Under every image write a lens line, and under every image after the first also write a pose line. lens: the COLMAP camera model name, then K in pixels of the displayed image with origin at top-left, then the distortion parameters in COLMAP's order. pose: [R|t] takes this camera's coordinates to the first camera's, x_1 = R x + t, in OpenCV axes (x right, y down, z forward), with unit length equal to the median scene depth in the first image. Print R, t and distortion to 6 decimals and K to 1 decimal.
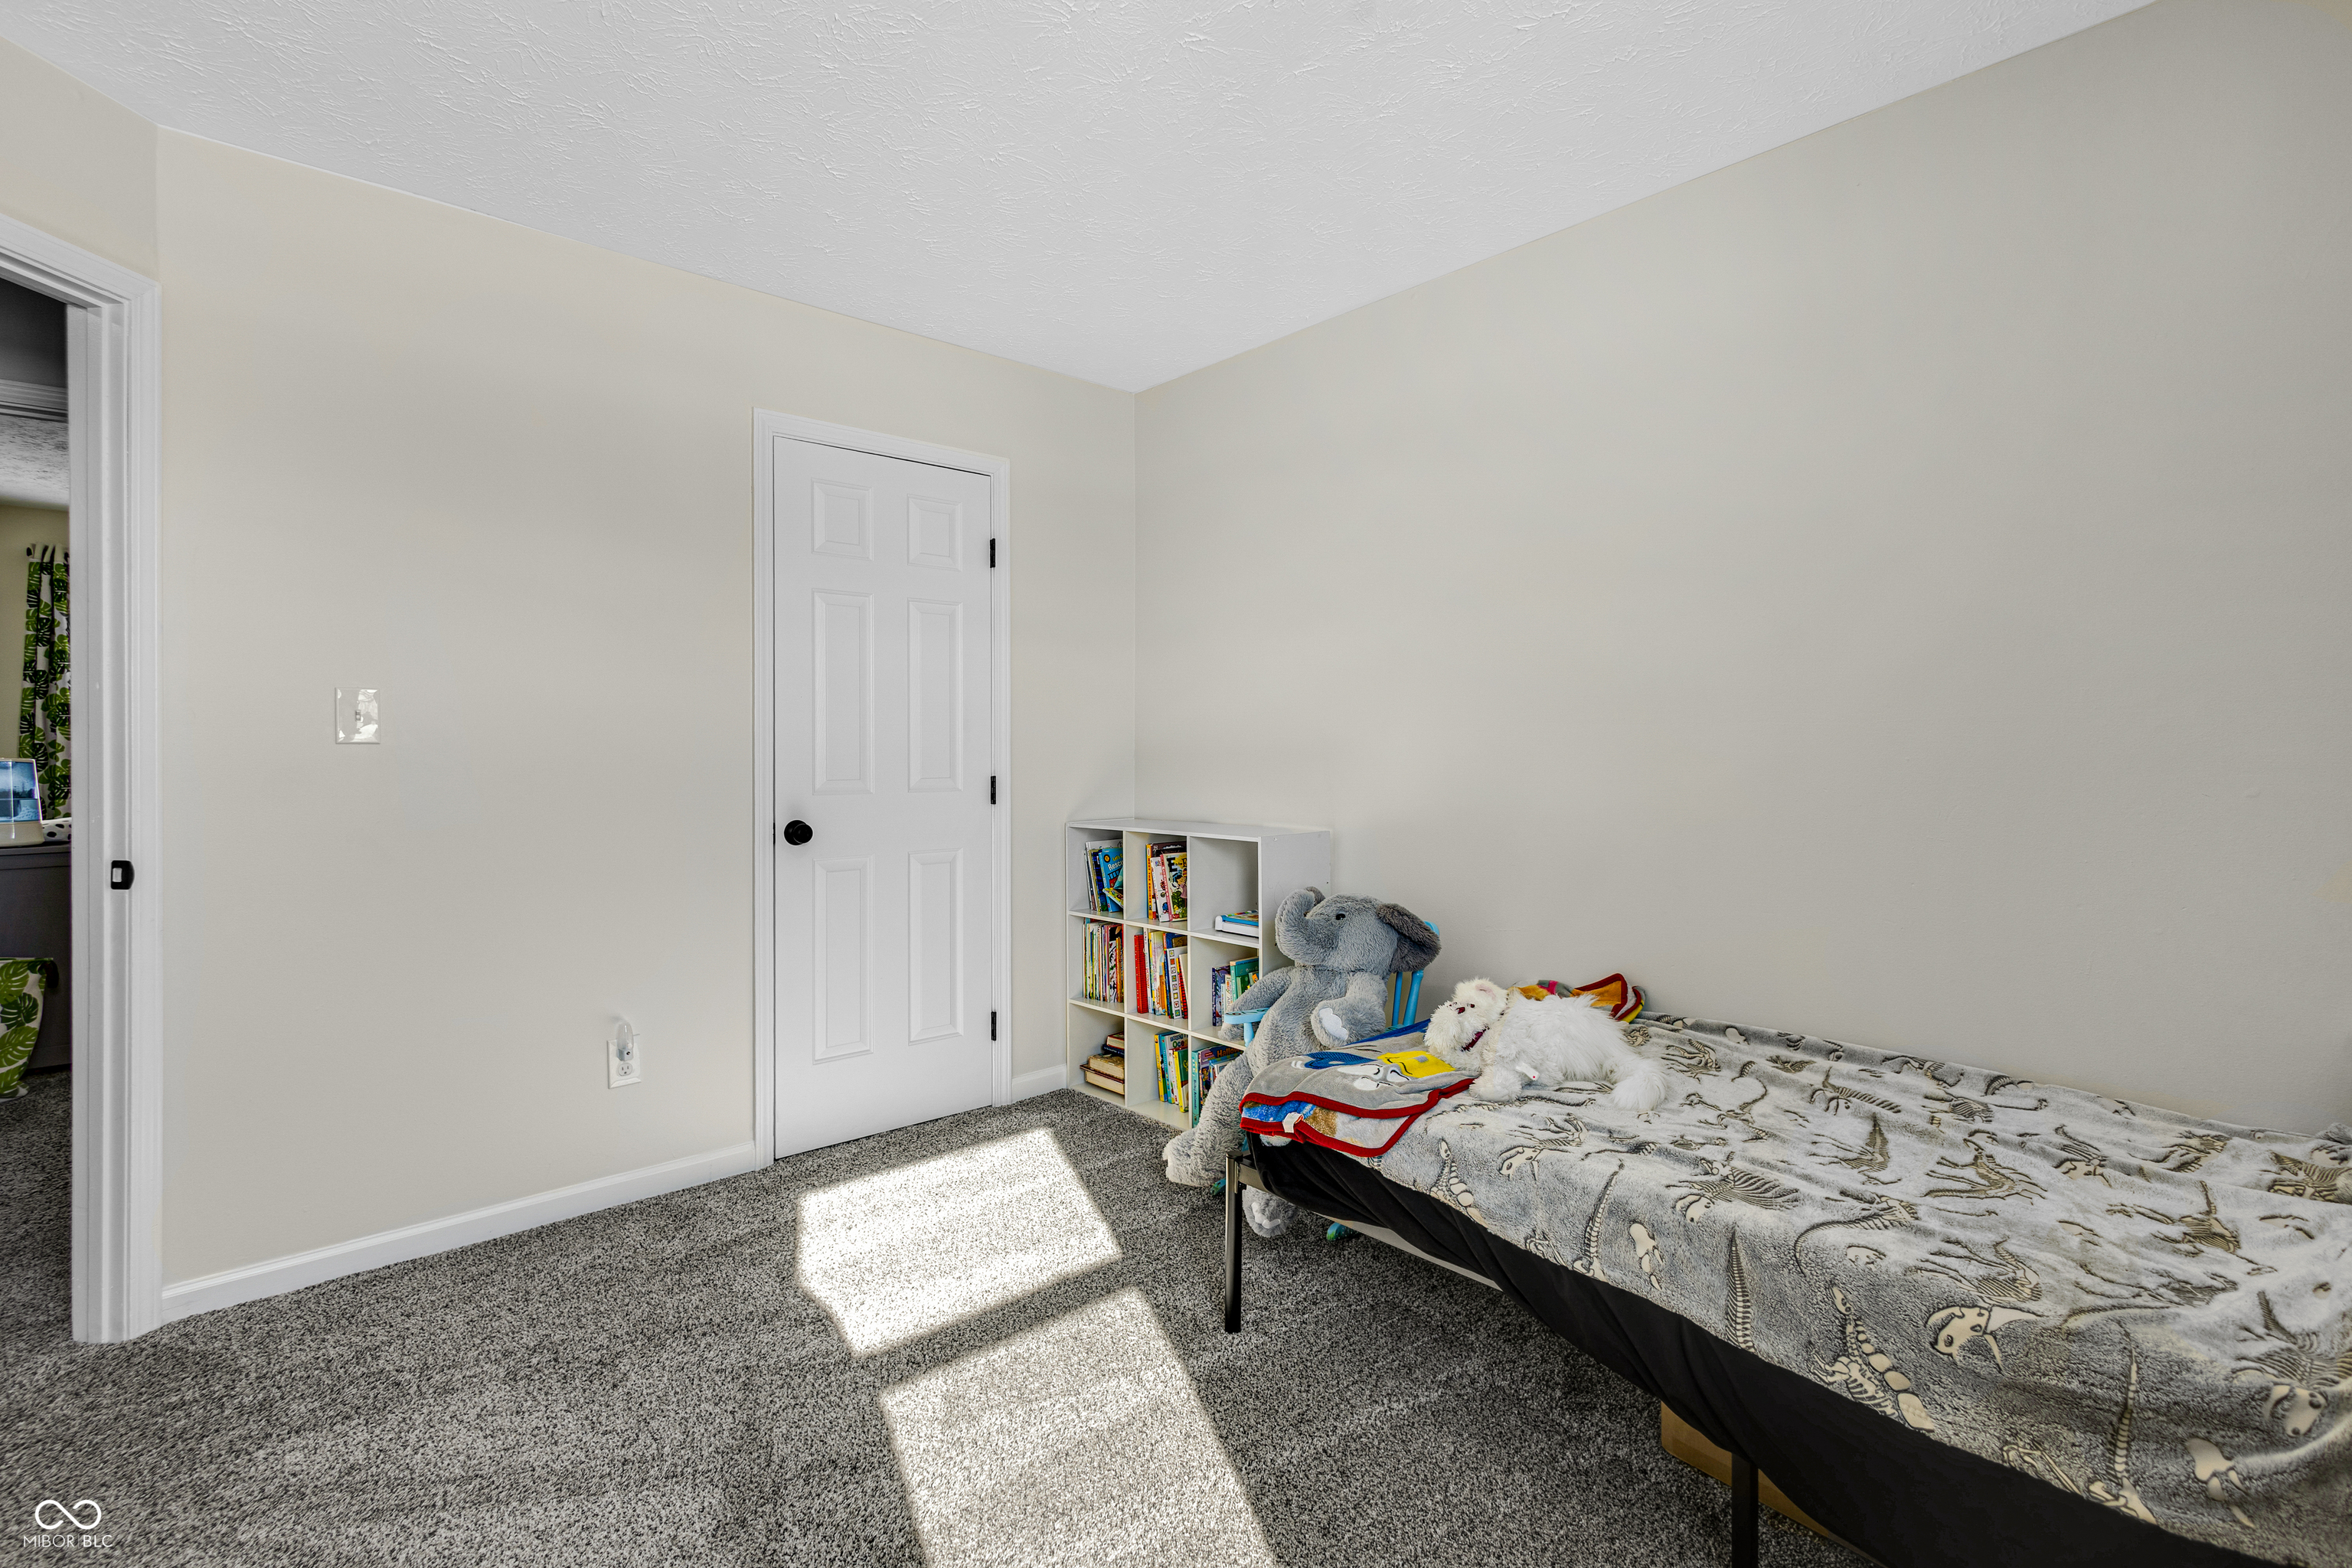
lens RADIAL K [[1088.5, 0, 1191.1], [0, 1088.5, 760.7], [0, 0, 1]] dist [0.011296, -0.004464]
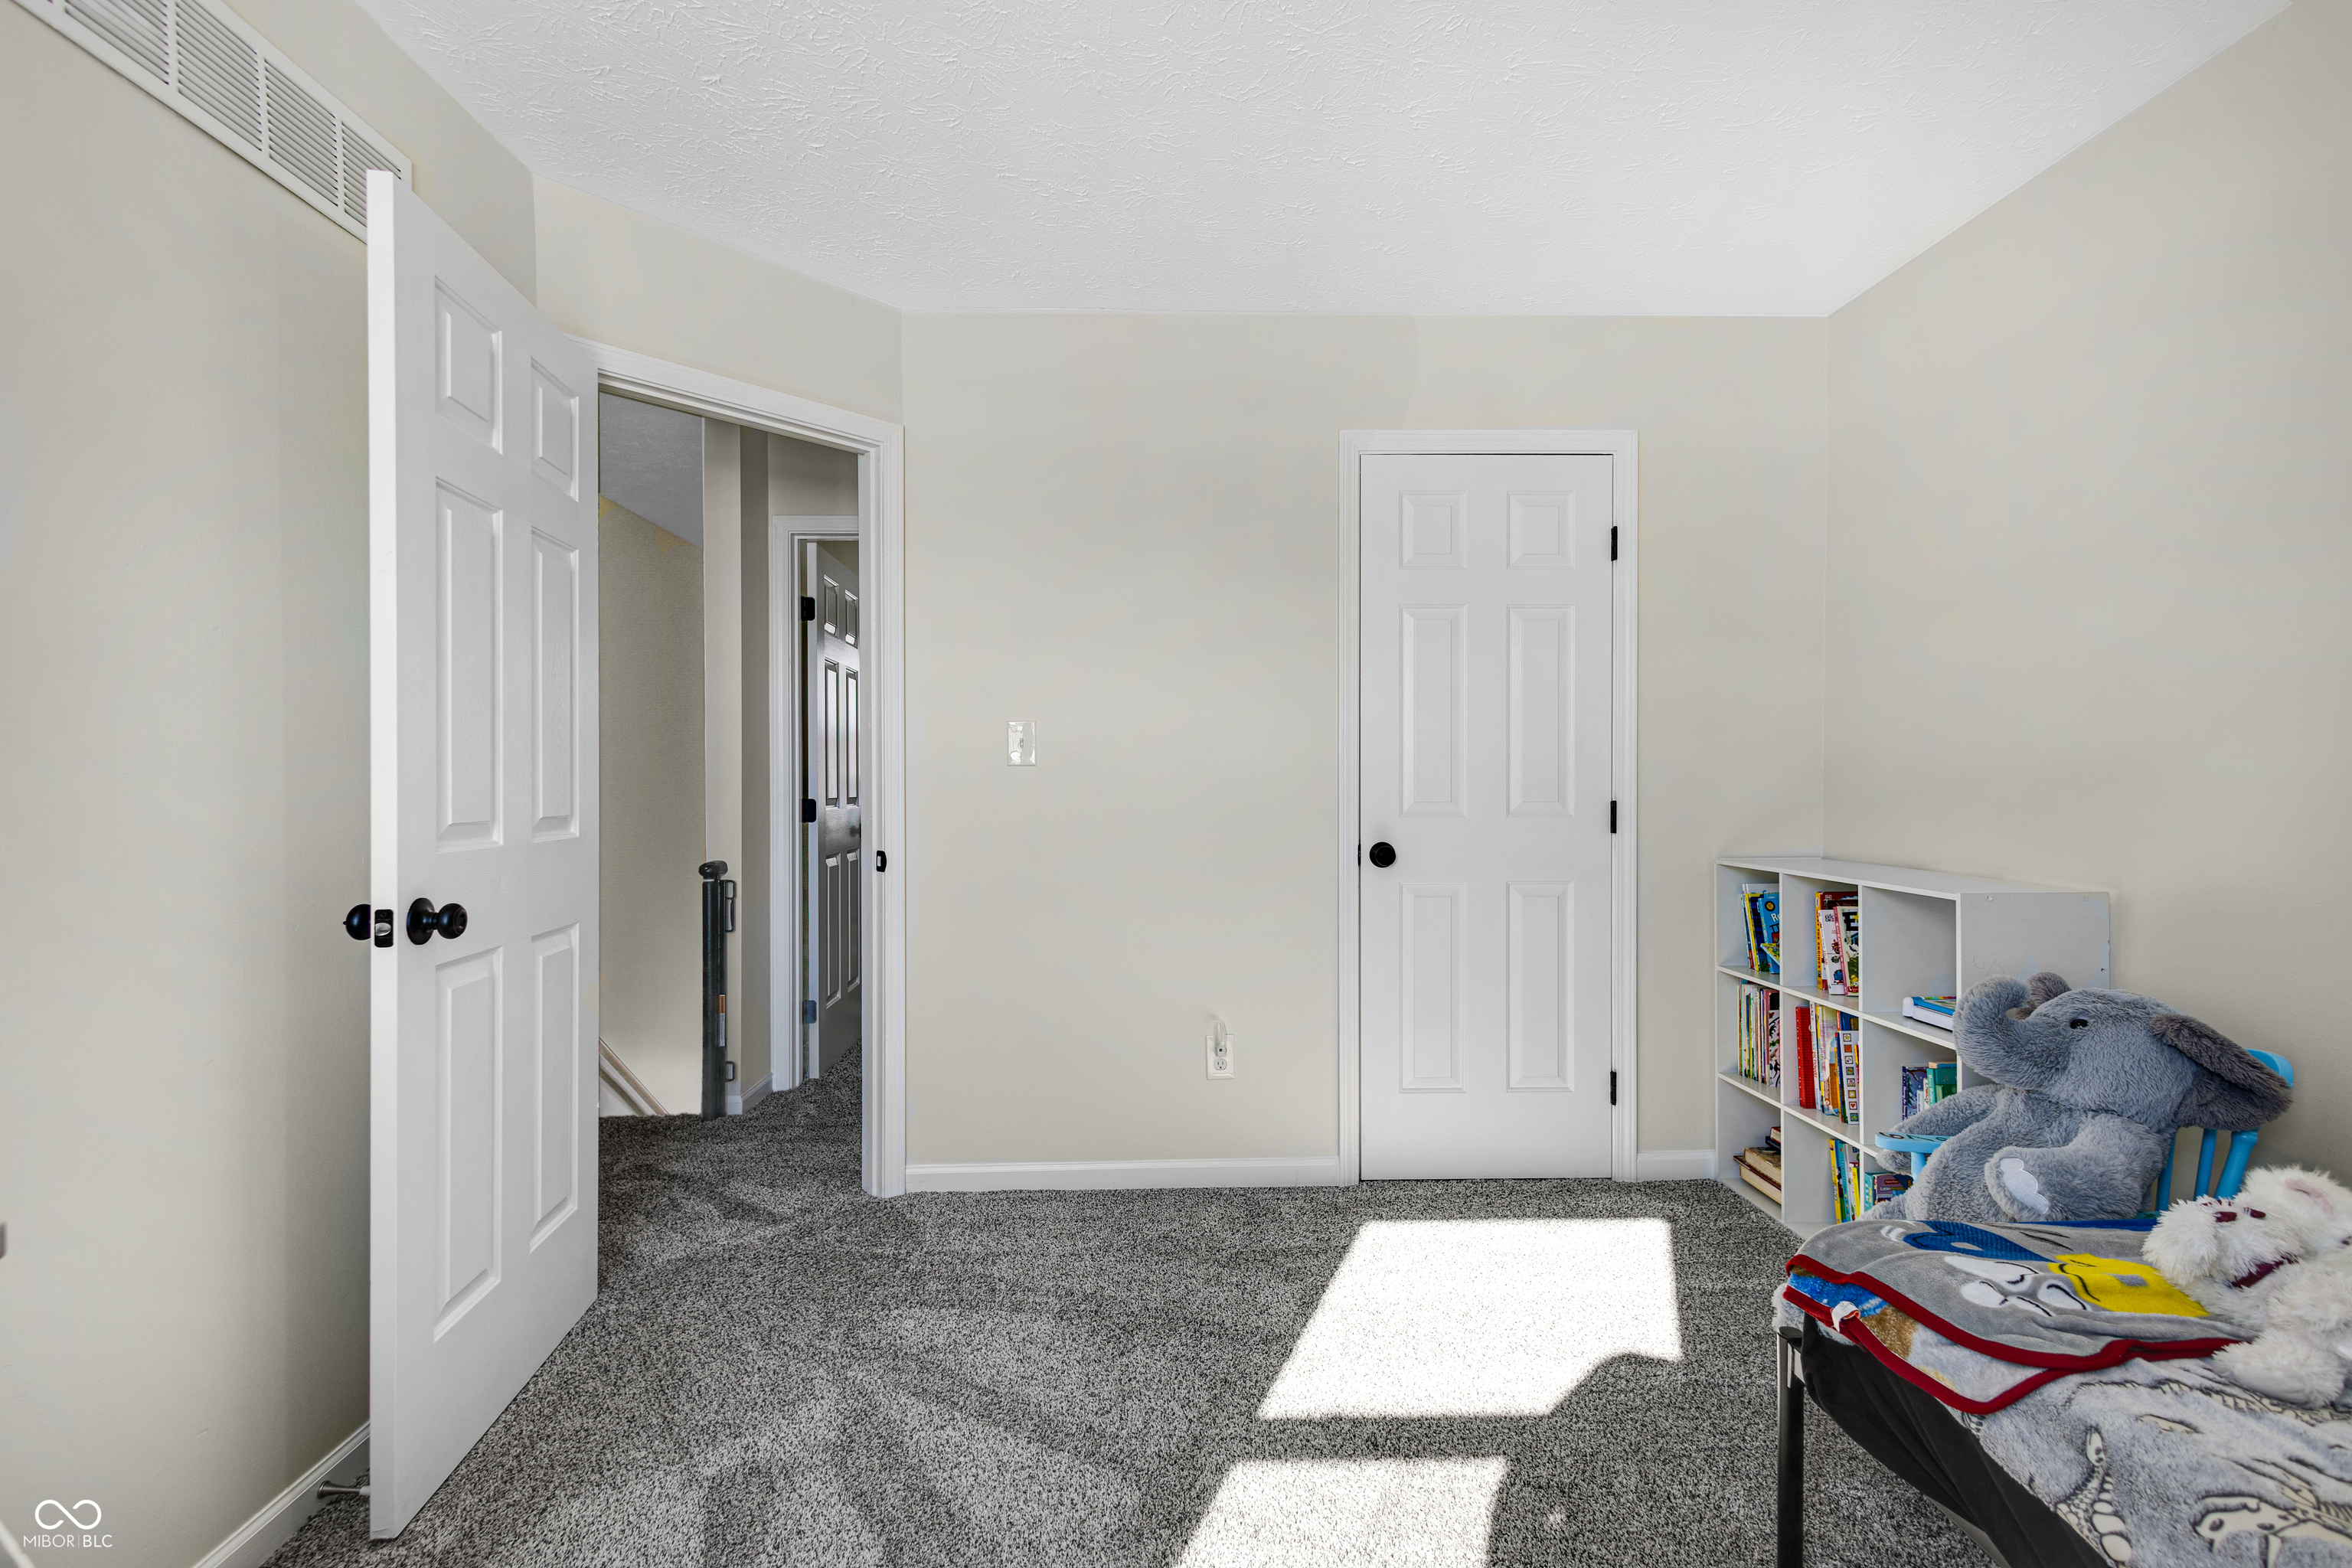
lens RADIAL K [[1088.5, 0, 1174.2], [0, 1088.5, 788.7], [0, 0, 1]] dist [0.011296, -0.004464]
pose [[0.765052, 0.011162, -0.643872, 0.146466], [-0.006842, 0.999934, 0.009205, -0.001673], [0.643932, -0.002637, 0.765078, 0.143617]]
